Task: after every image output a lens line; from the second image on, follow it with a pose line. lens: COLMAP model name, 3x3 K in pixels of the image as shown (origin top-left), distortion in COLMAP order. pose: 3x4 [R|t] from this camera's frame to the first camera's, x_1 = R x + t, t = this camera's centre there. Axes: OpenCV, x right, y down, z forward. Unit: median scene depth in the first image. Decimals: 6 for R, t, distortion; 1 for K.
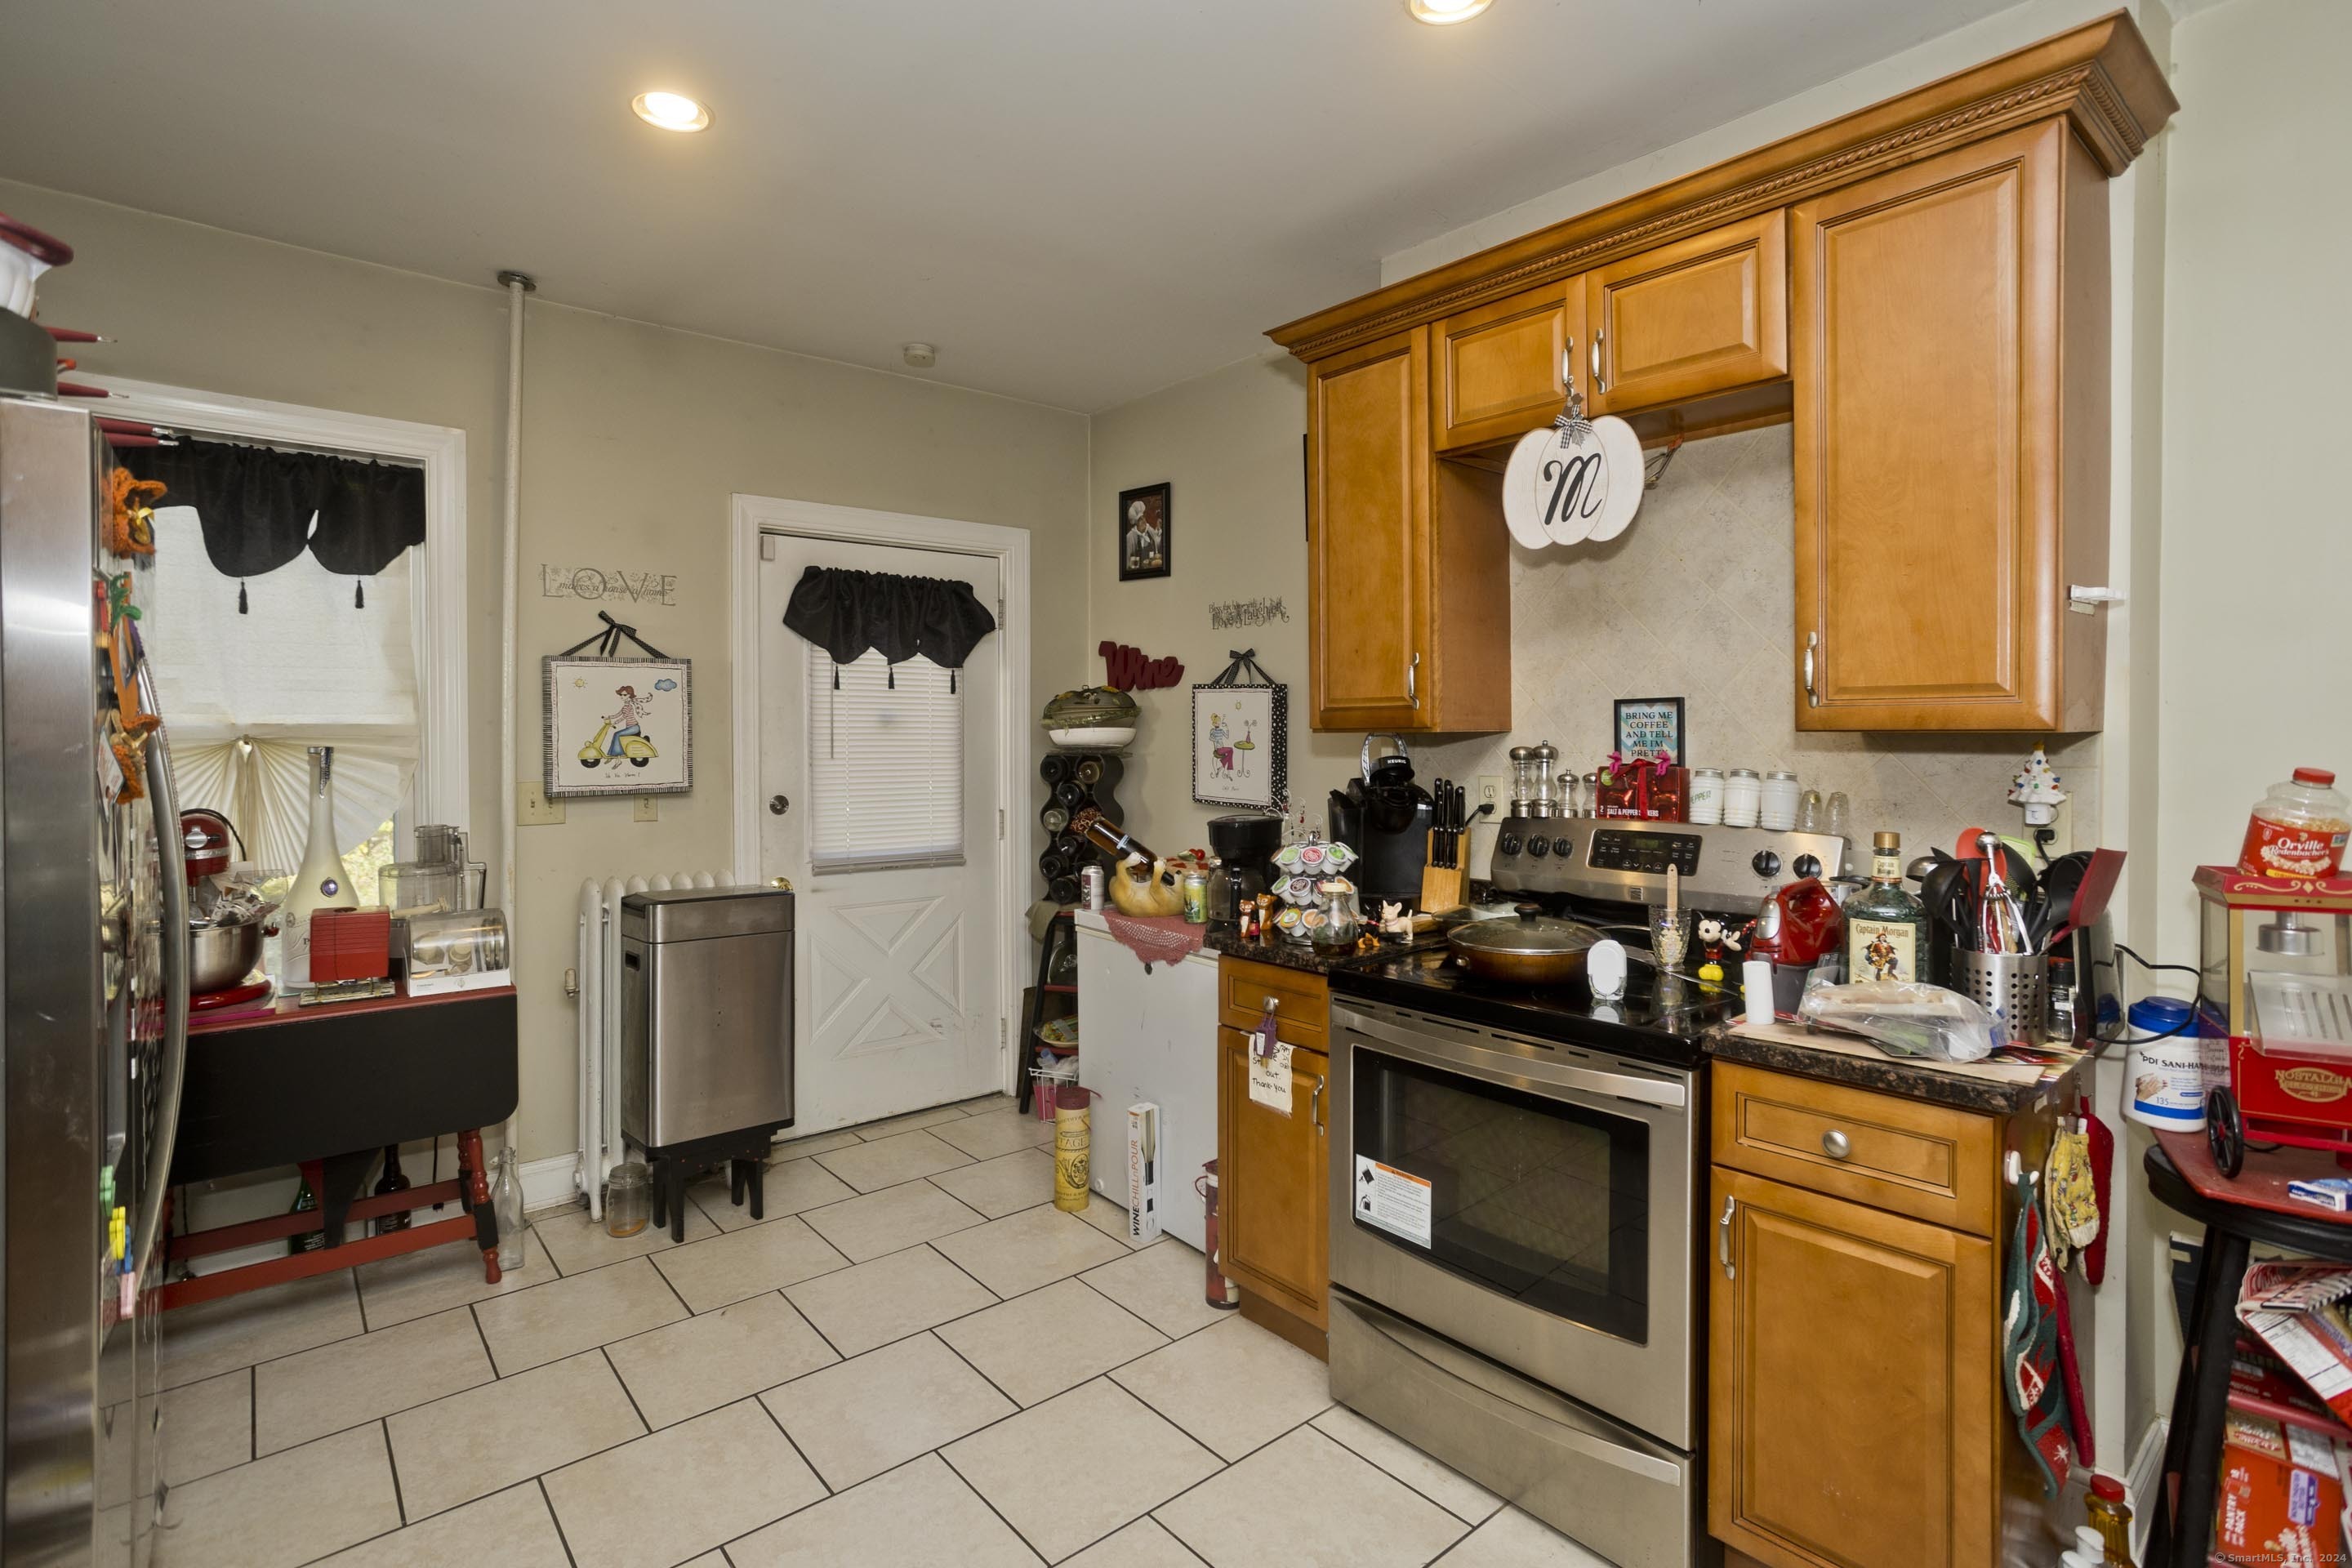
lens RADIAL K [[1167.1, 0, 1208.6], [0, 1167.1, 745.3], [0, 0, 1]] dist [-0.054216, 0.034814]
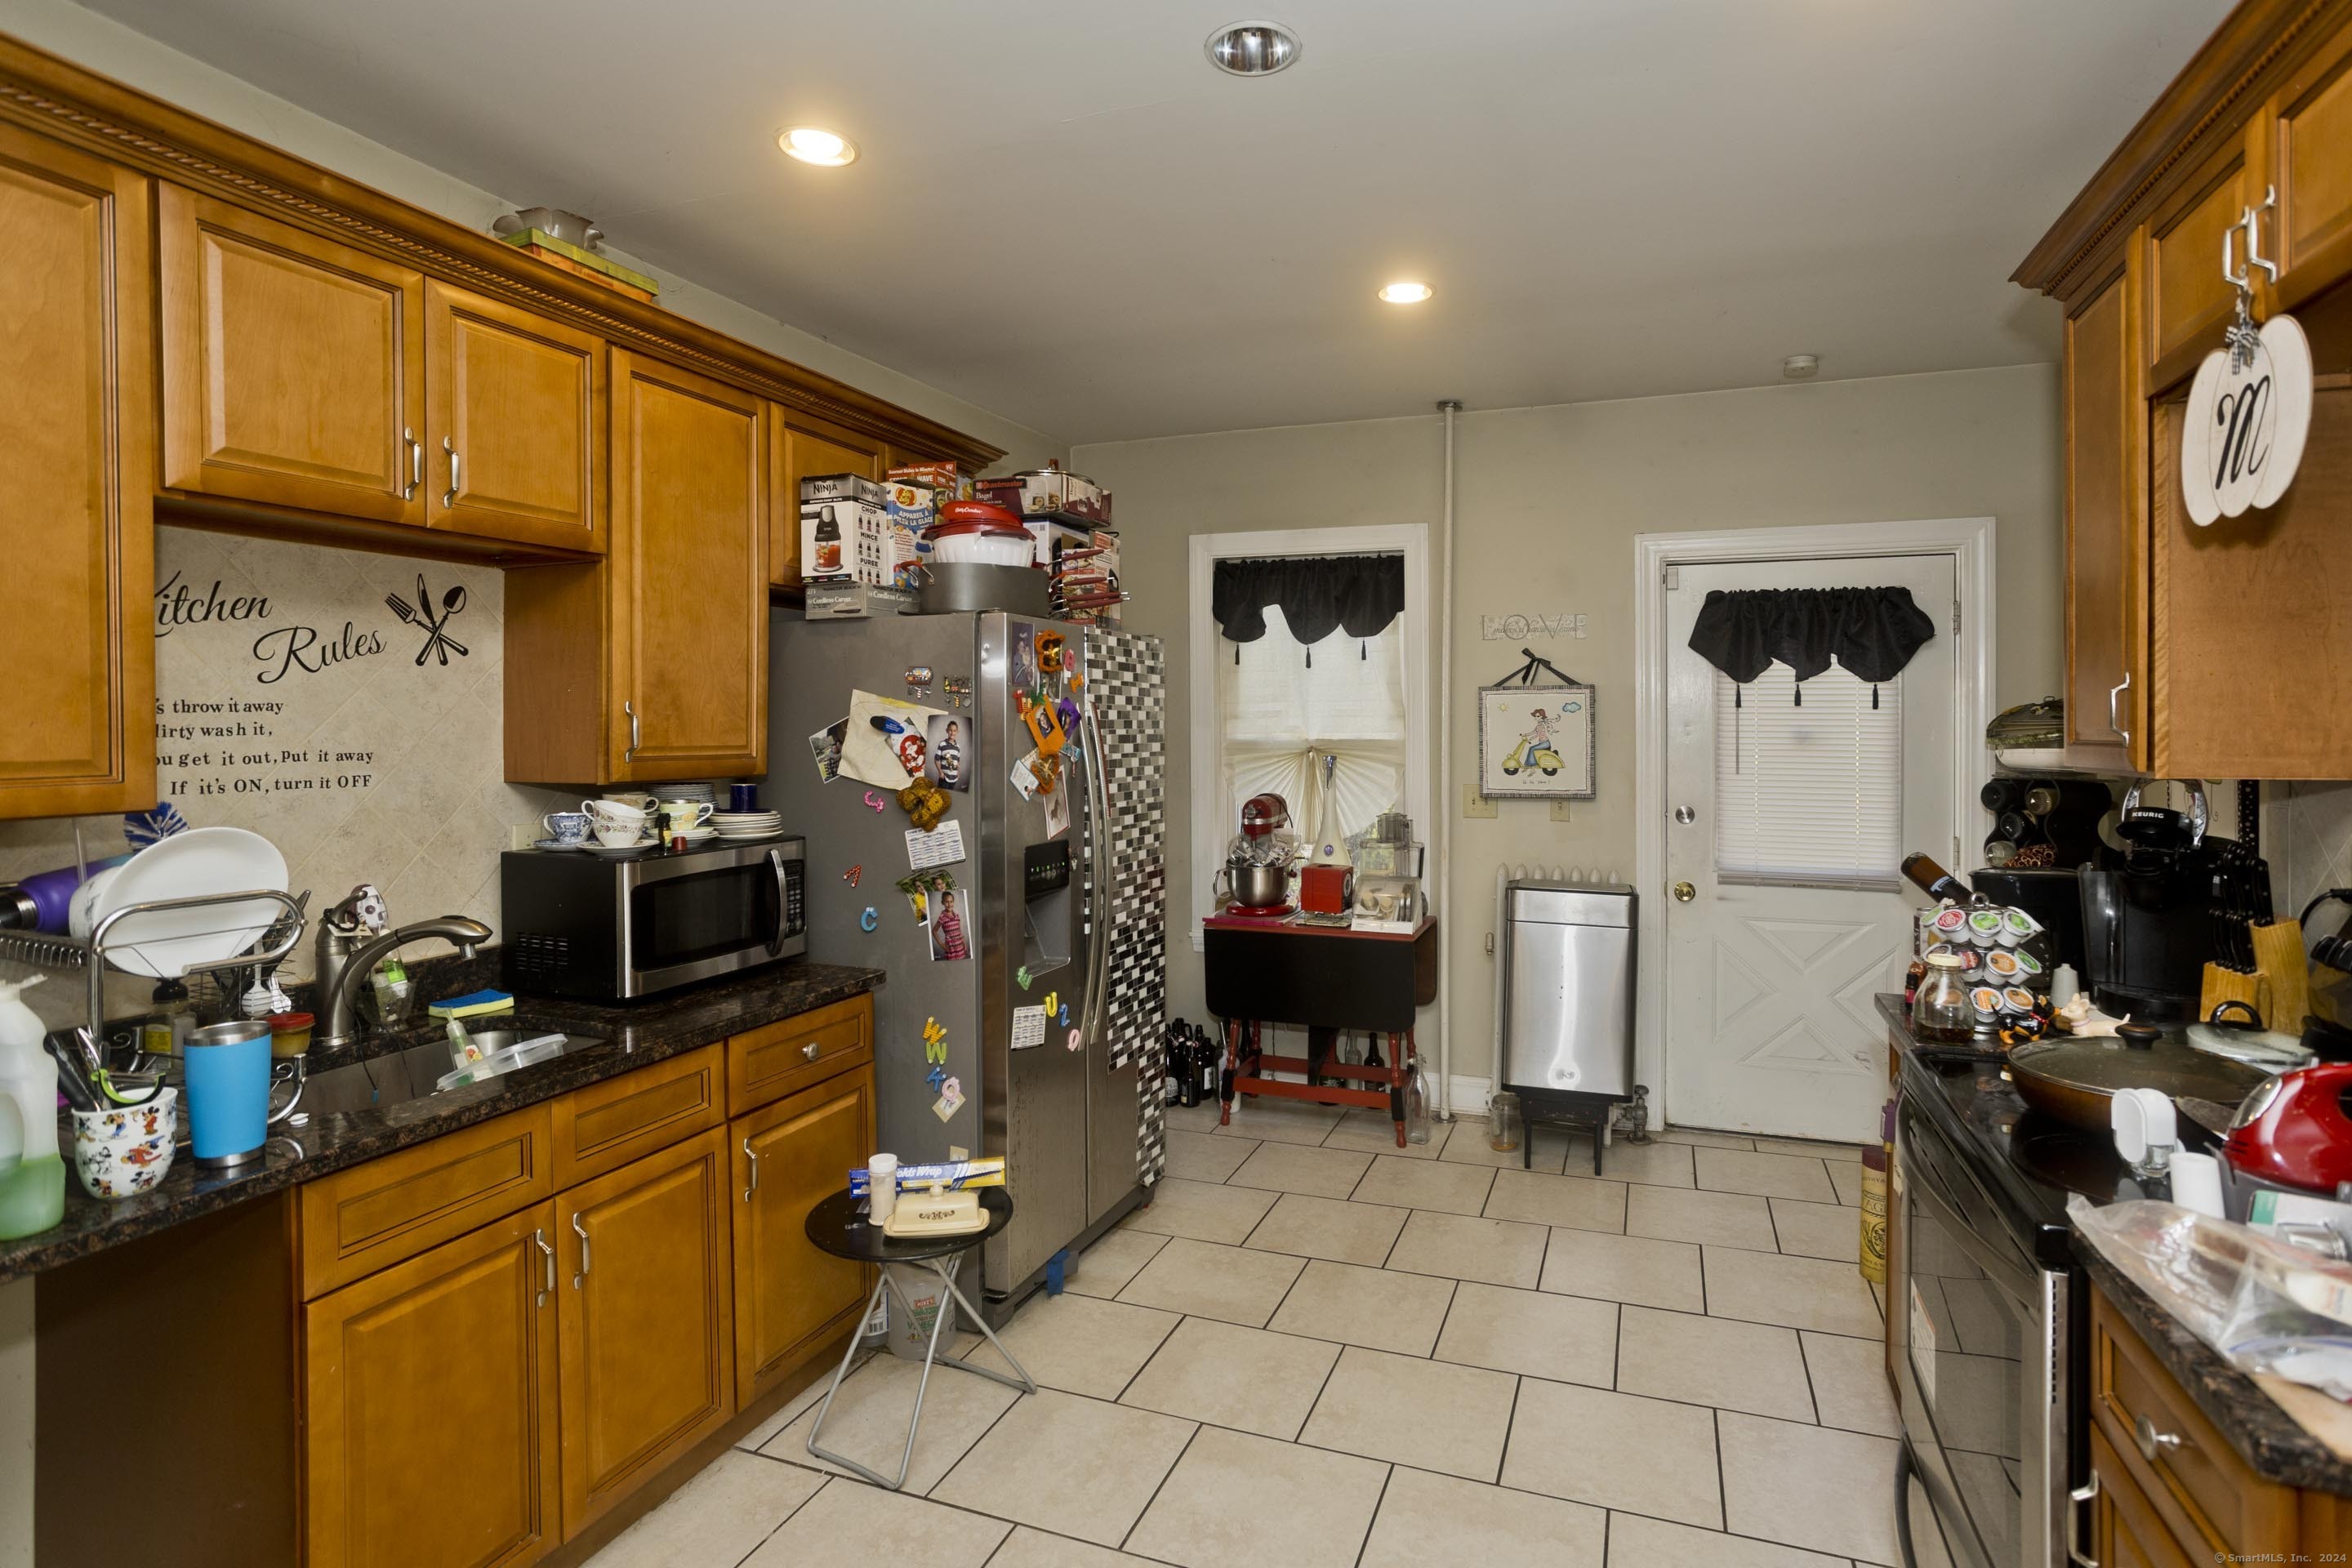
lens RADIAL K [[1167.1, 0, 1208.6], [0, 1167.1, 745.3], [0, 0, 1]] dist [-0.054216, 0.034814]
pose [[0.491462, 0.018332, -0.870706, 0.400205], [-0.012431, 0.999824, 0.014034, -0.026482], [0.870810, 0.003927, 0.491603, 0.093838]]
